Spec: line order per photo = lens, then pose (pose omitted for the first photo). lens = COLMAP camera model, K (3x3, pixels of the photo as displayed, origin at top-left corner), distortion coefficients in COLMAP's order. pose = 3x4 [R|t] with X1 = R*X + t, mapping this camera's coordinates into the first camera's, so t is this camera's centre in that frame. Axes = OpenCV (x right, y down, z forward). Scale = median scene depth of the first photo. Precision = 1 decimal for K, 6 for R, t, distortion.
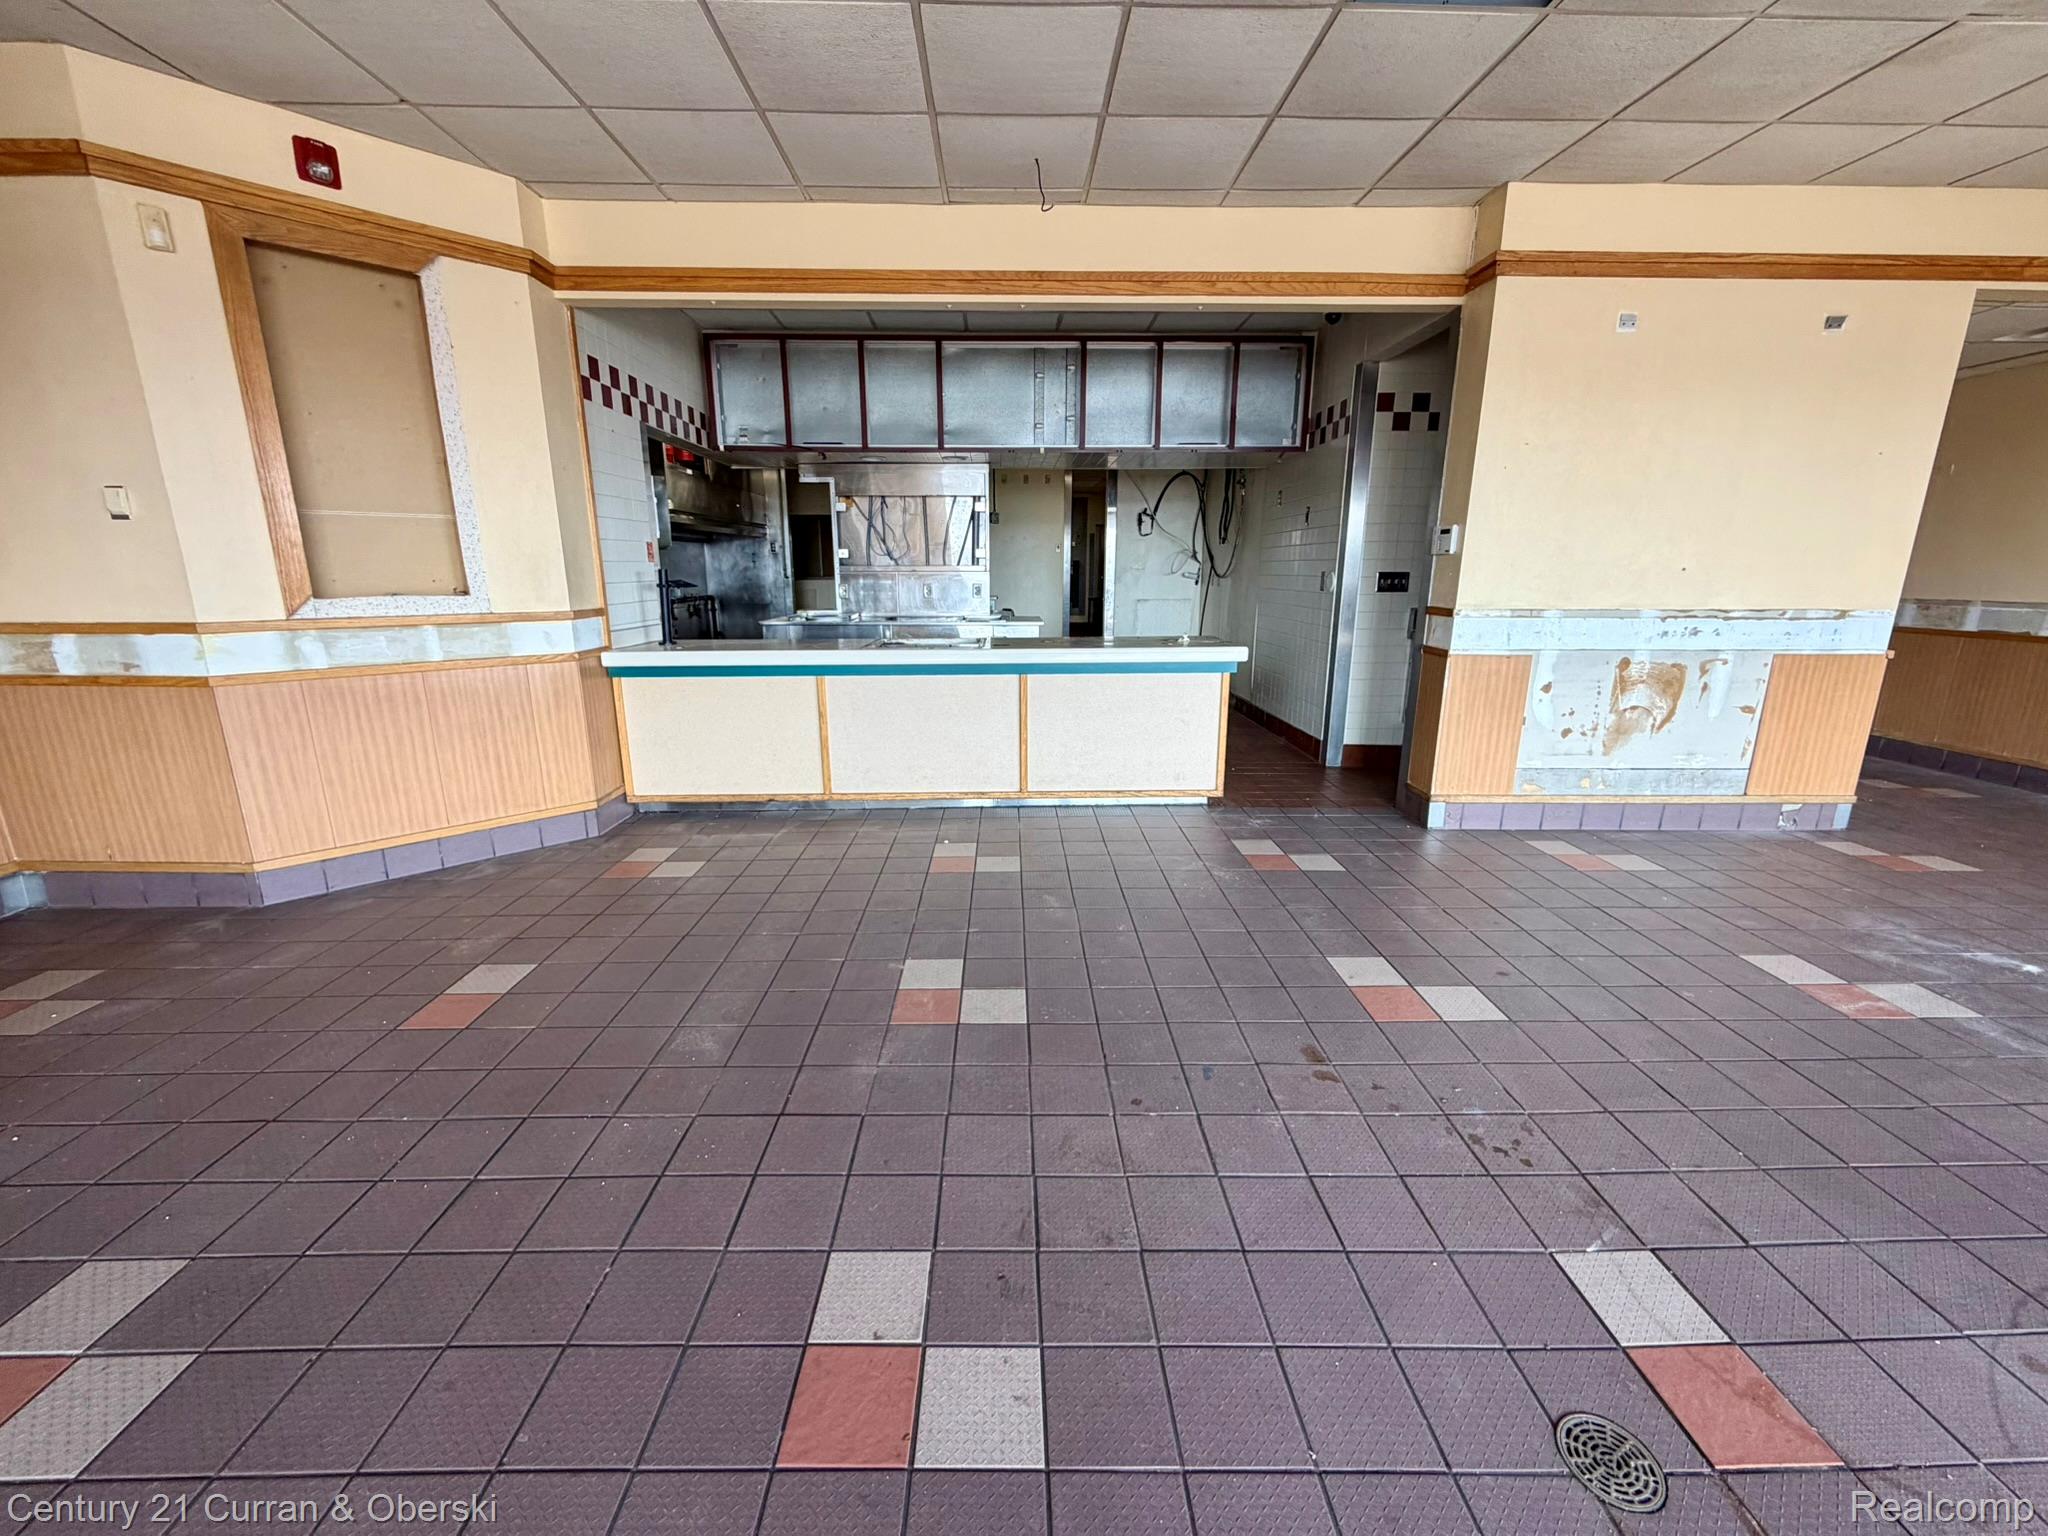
lens RADIAL K [[813.9, 0, 1018.5], [0, 813.9, 768.4], [0, 0, 1]] dist [-0.002789, -0.000774]
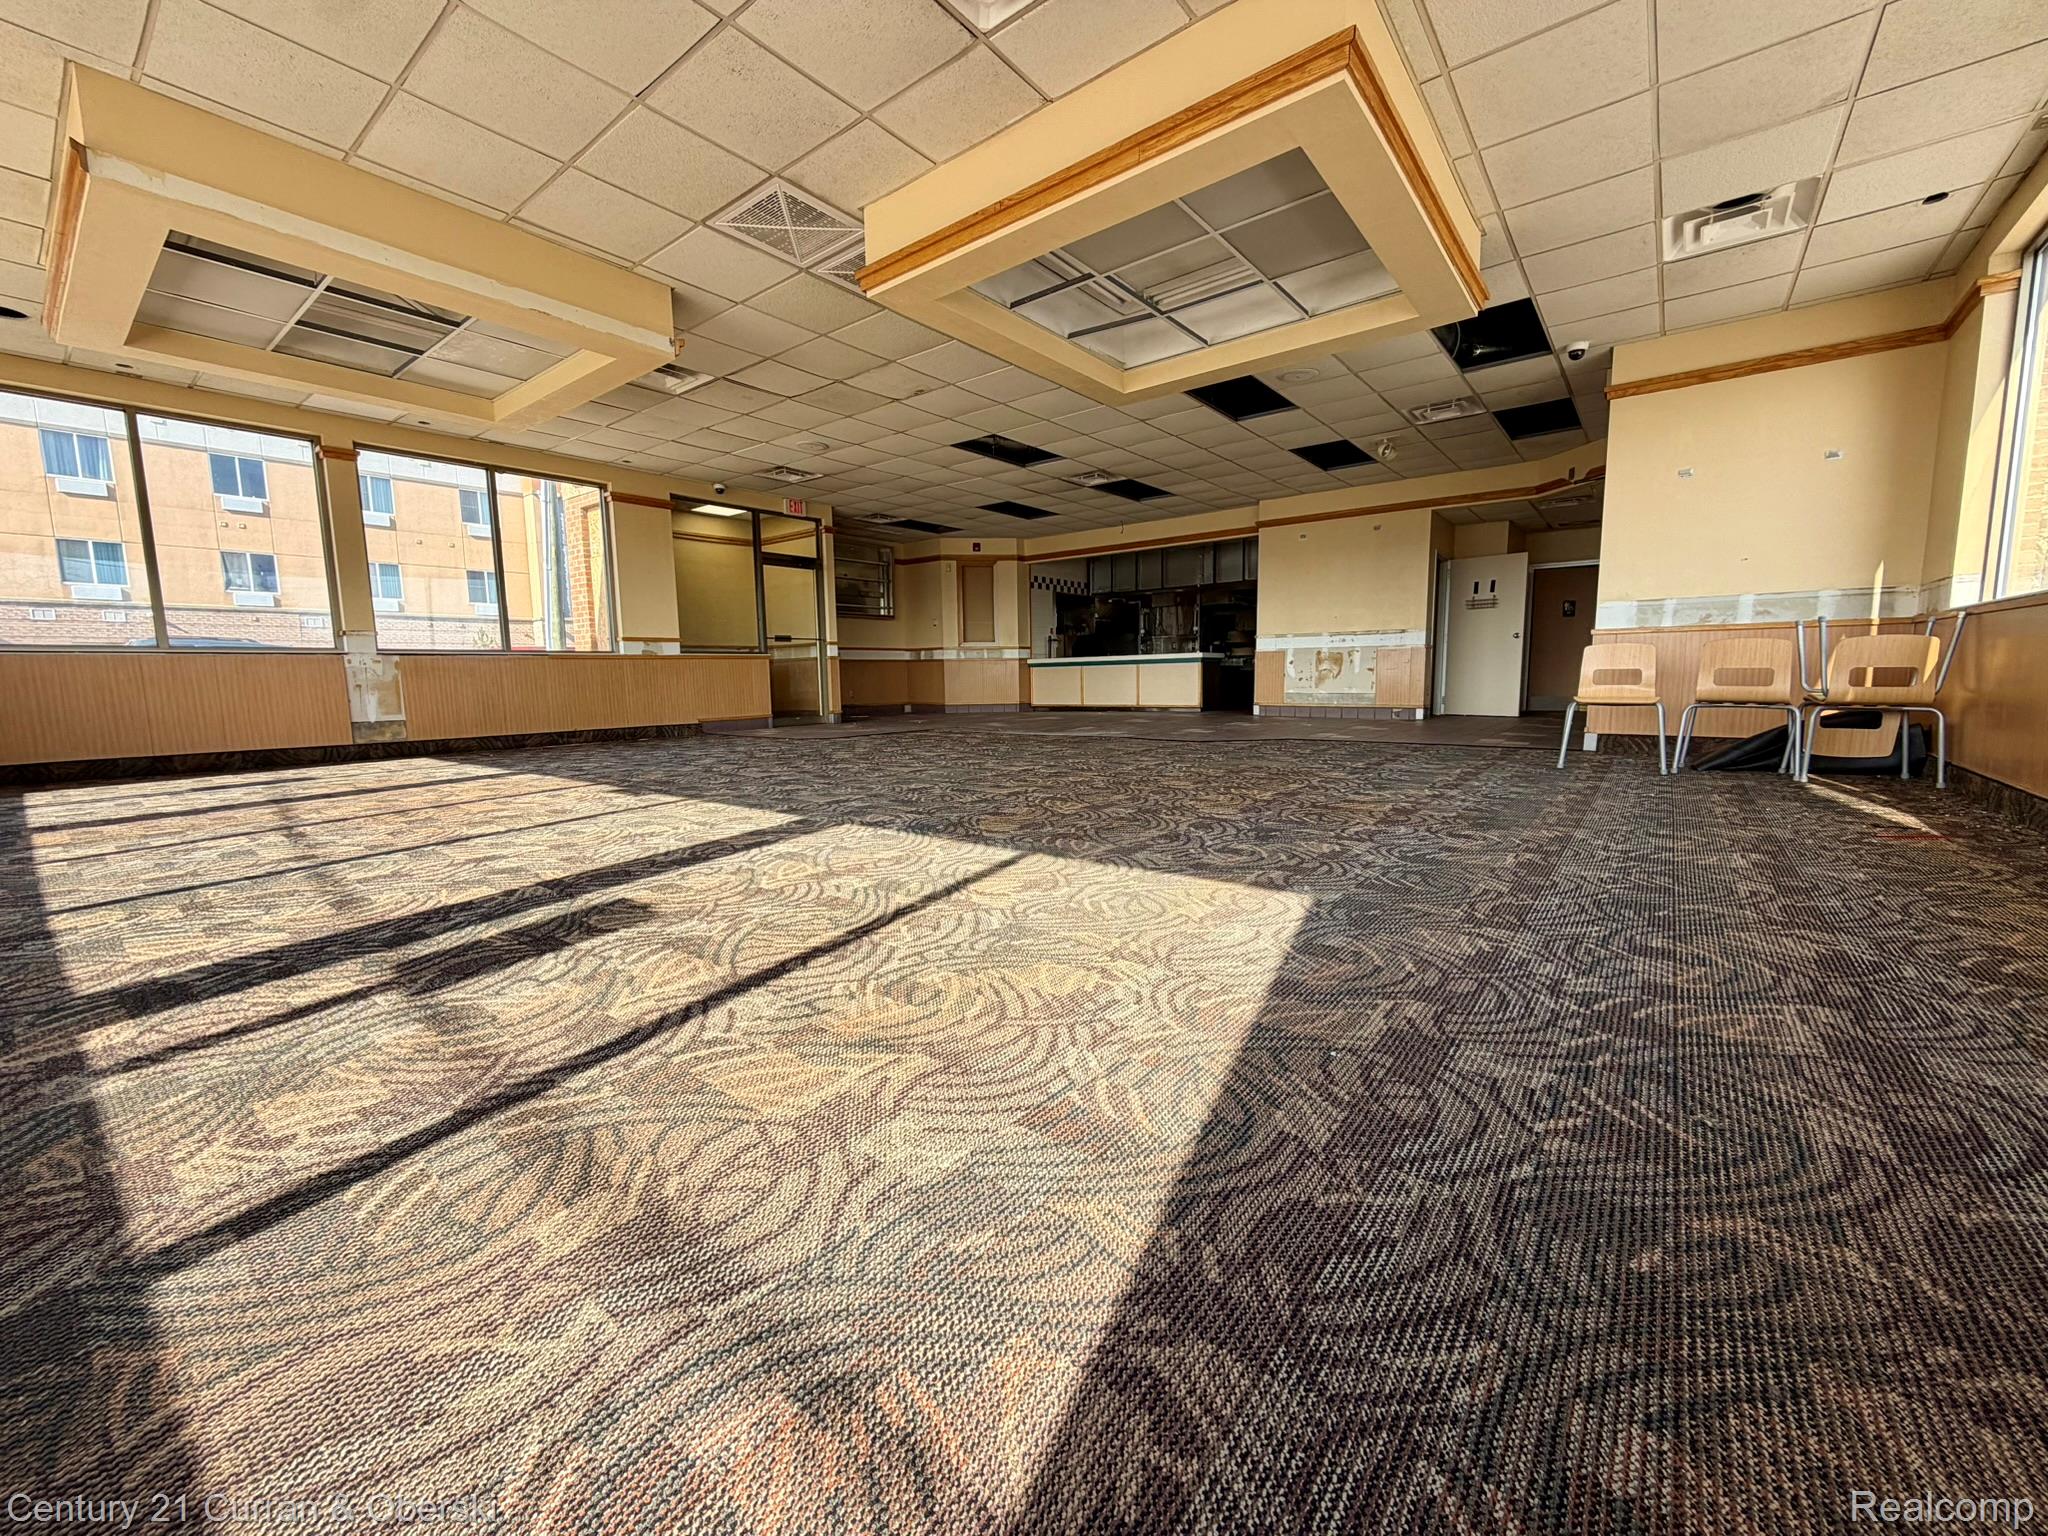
lens RADIAL K [[813.9, 0, 1027.2], [0, 813.9, 769.0], [0, 0, 1]] dist [-0.002789, -0.000774]
pose [[0.777233, 0.059091, -0.626432, 1.684725], [-0.135833, 0.987862, -0.075349, 0.579033], [0.614376, 0.143654, 0.775826, -1.614384]]
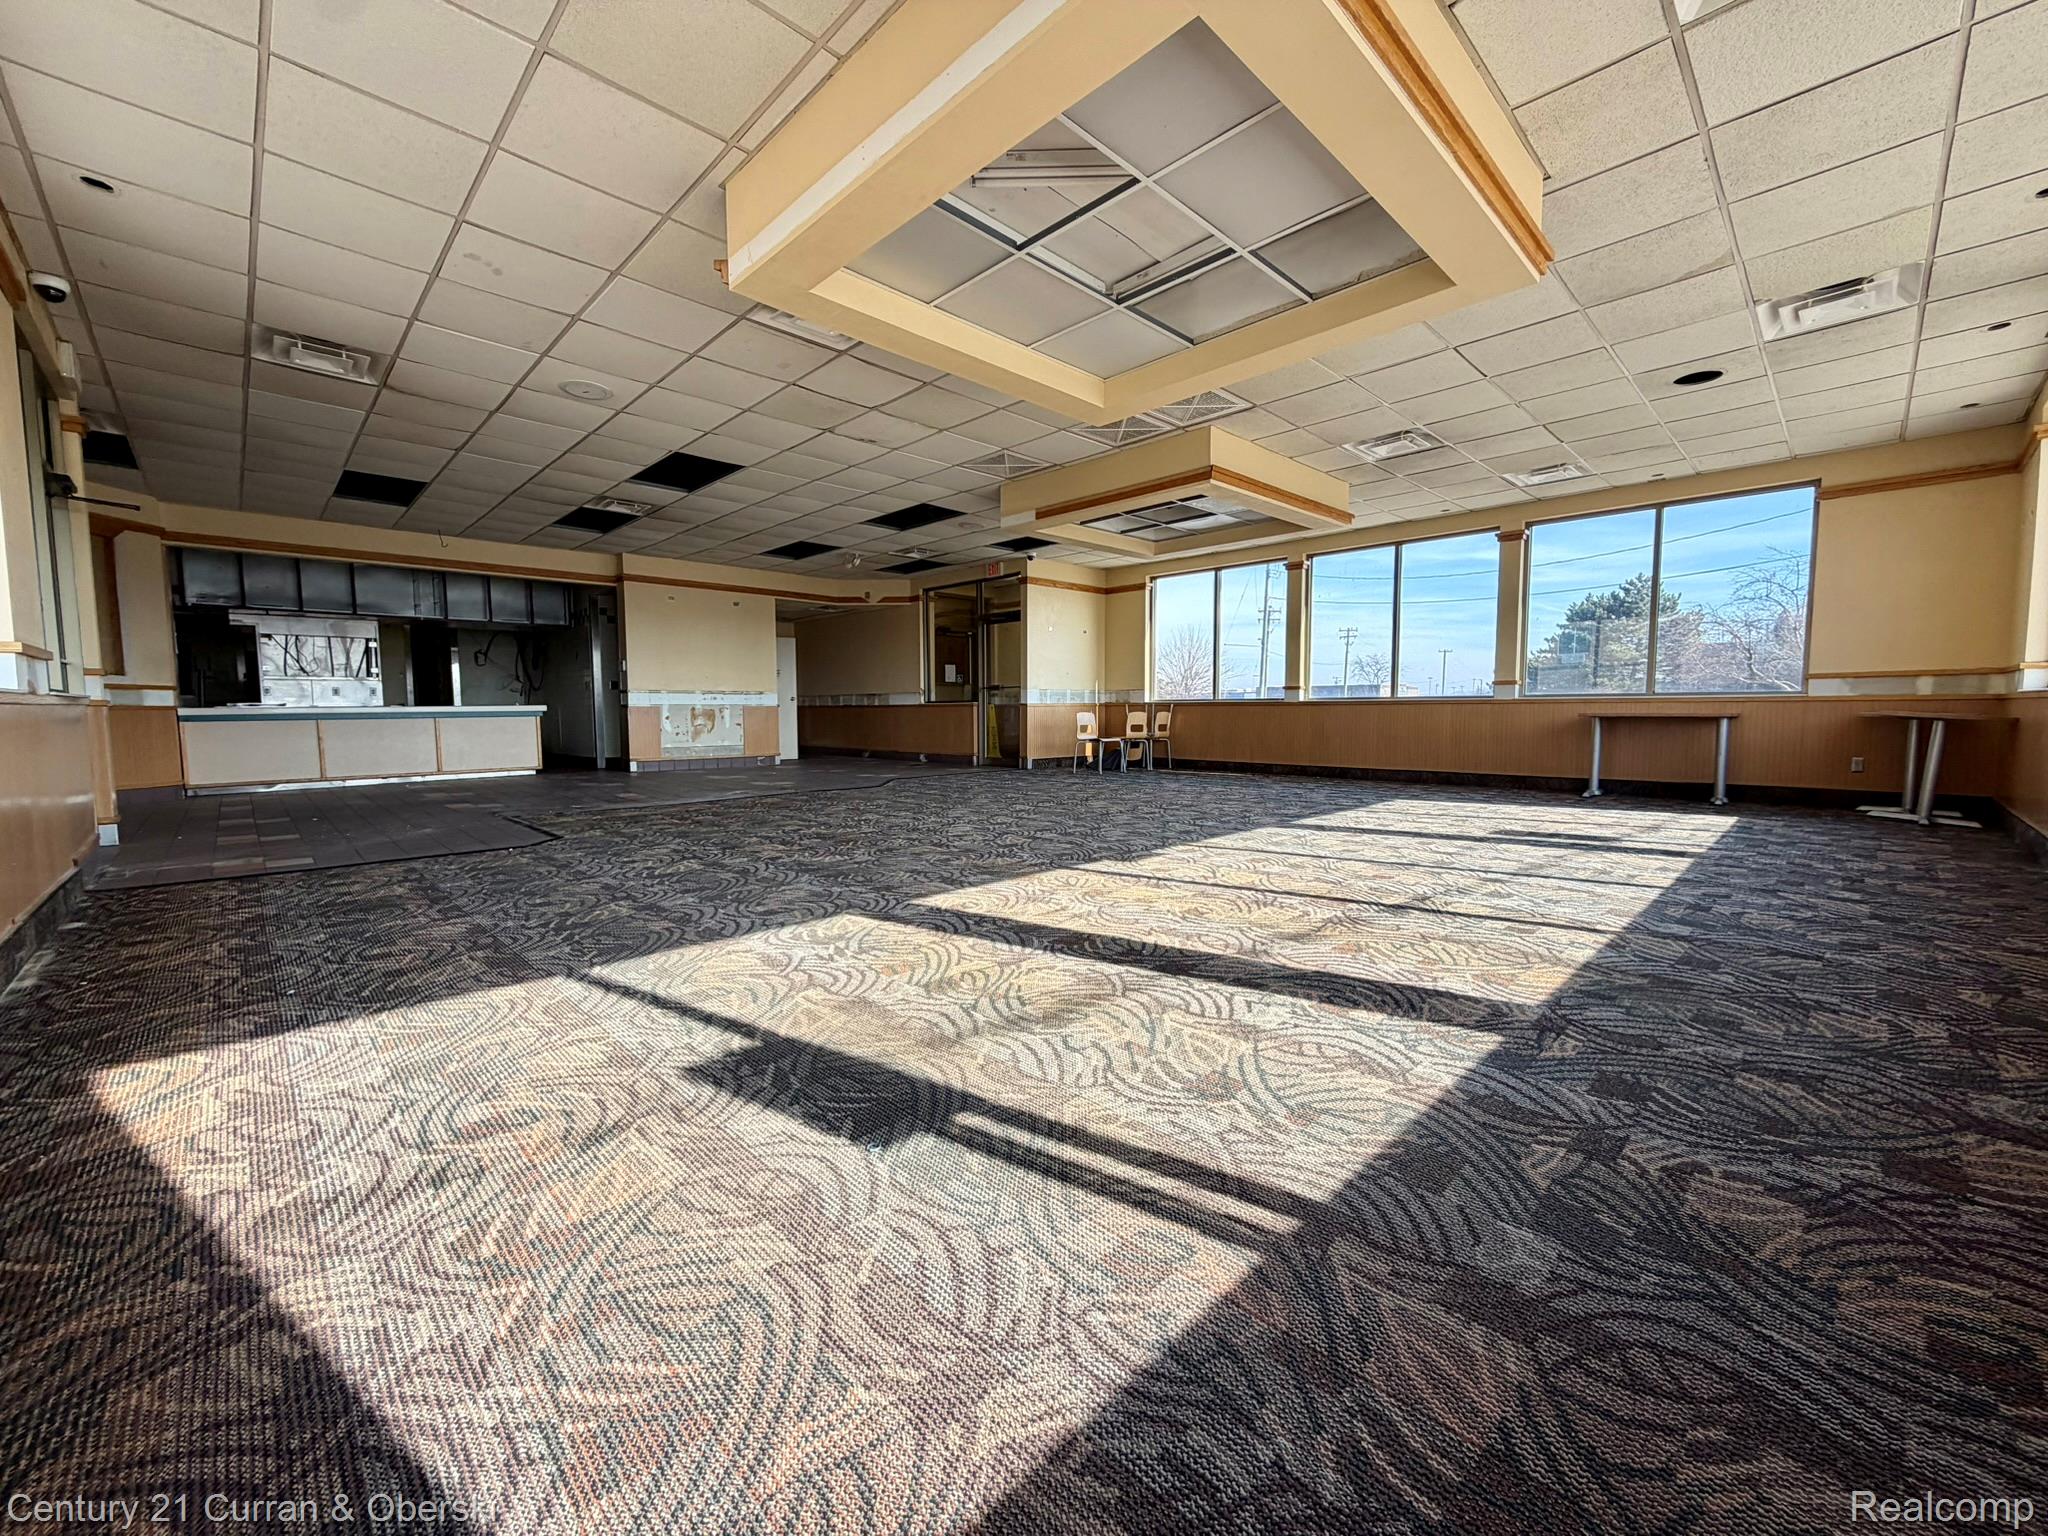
lens RADIAL K [[813.9, 0, 1024.8], [0, 813.9, 765.8], [0, 0, 1]] dist [-0.002789, -0.000774]
pose [[0.724144, -0.052836, 0.687622, -0.391415], [0.172889, 0.979130, -0.106837, 0.570796], [-0.667627, 0.196248, 0.718165, -1.792258]]
